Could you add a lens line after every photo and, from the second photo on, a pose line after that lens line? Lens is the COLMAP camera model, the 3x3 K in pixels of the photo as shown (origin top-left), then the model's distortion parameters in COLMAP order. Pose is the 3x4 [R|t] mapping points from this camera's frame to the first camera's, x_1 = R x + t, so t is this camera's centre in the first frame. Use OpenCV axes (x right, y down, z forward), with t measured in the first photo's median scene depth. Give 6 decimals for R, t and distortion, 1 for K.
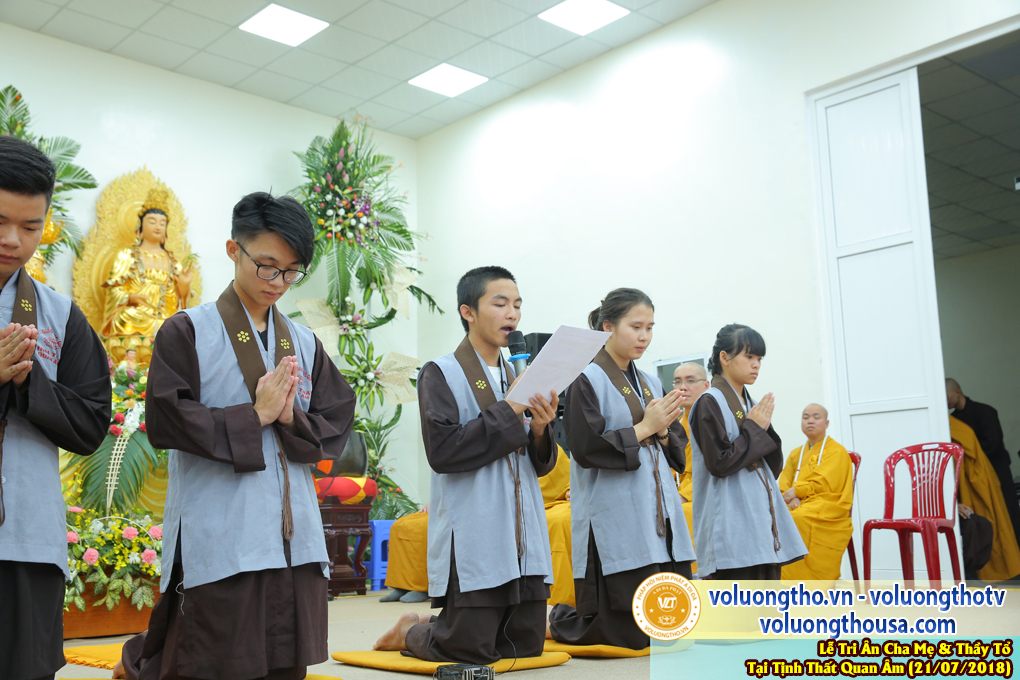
lens RADIAL K [[1101.9, 0, 510.0], [0, 1101.9, 340.0], [0, 0, 1]] dist [-0.001015, 0.127316]
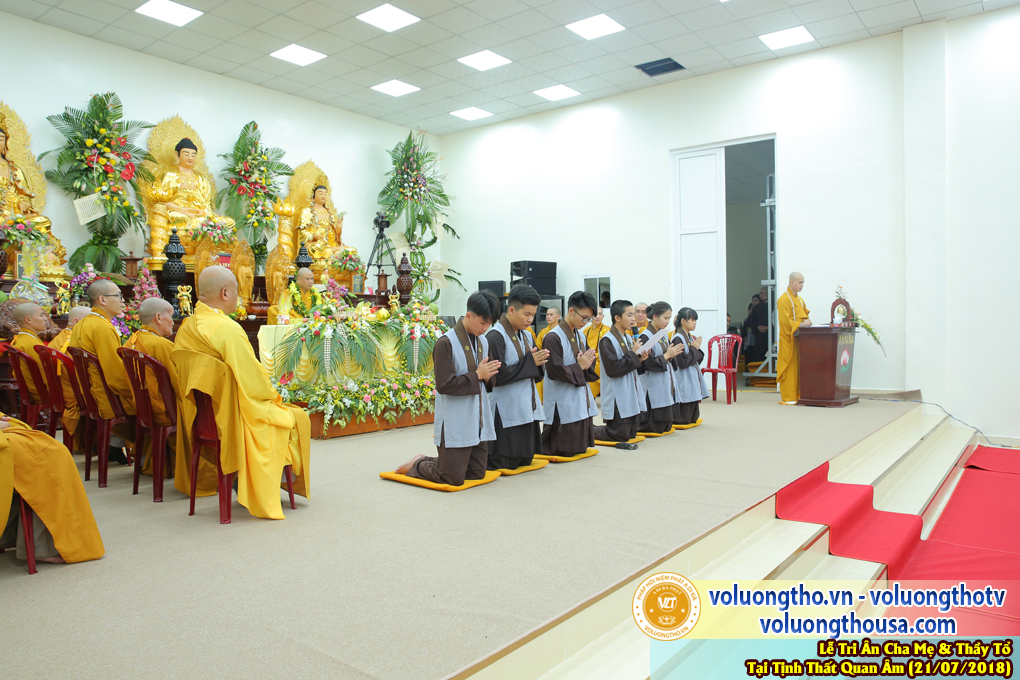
lens RADIAL K [[712.1, 0, 510.0], [0, 712.1, 340.0], [0, 0, 1]] dist [-0.069789, 0.002819]
pose [[0.985353, 0.007465, 0.170363, -0.215426], [-0.040406, 0.980812, 0.190724, -0.106264], [-0.165670, -0.194814, 0.966748, -0.242173]]
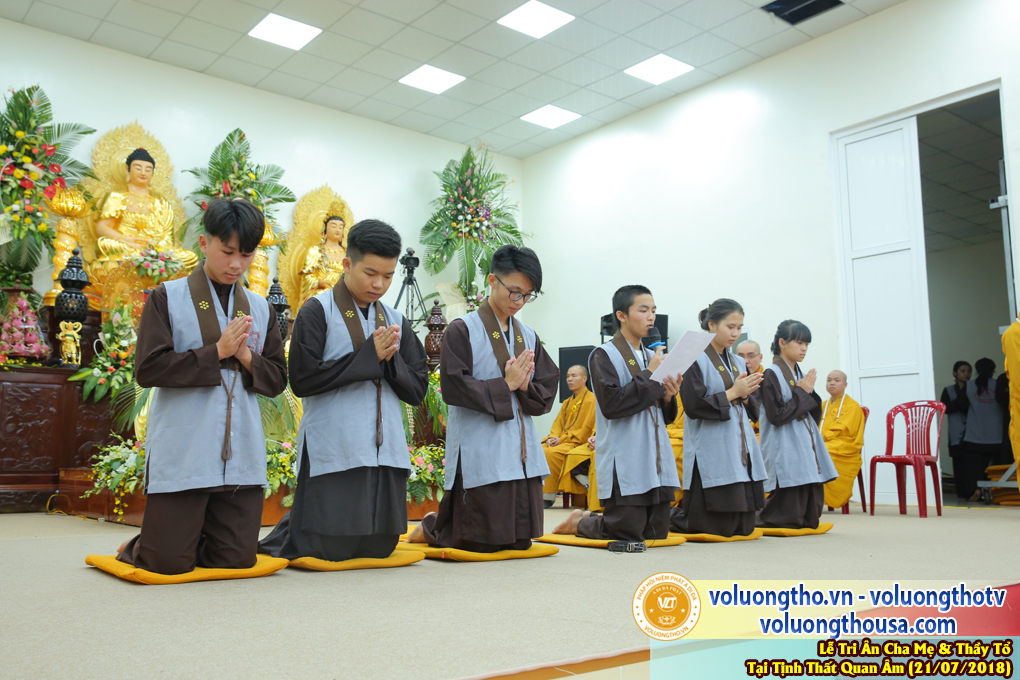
lens RADIAL K [[905.5, 0, 510.0], [0, 905.5, 340.0], [0, 0, 1]] dist [-0.049933, 0.118637]
pose [[0.998278, 0.011974, -0.057431, -0.044826], [-0.009628, 0.999115, 0.040955, -0.015595], [0.057870, -0.040331, 0.997509, -0.096418]]
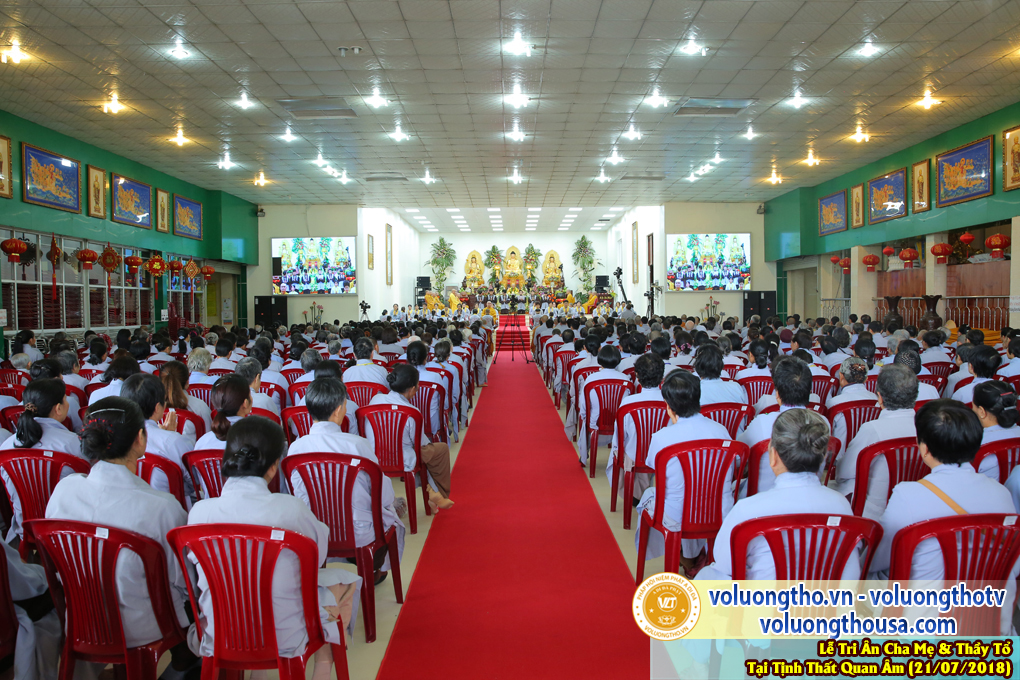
lens RADIAL K [[696.5, 0, 510.0], [0, 696.5, 340.0], [0, 0, 1]] dist [0.000148, 0.000005]
pose [[0.736960, 0.035249, -0.675017, 2.367062], [0.121076, 0.975604, 0.183132, -0.435040], [0.665004, -0.216690, 0.714713, -2.295824]]
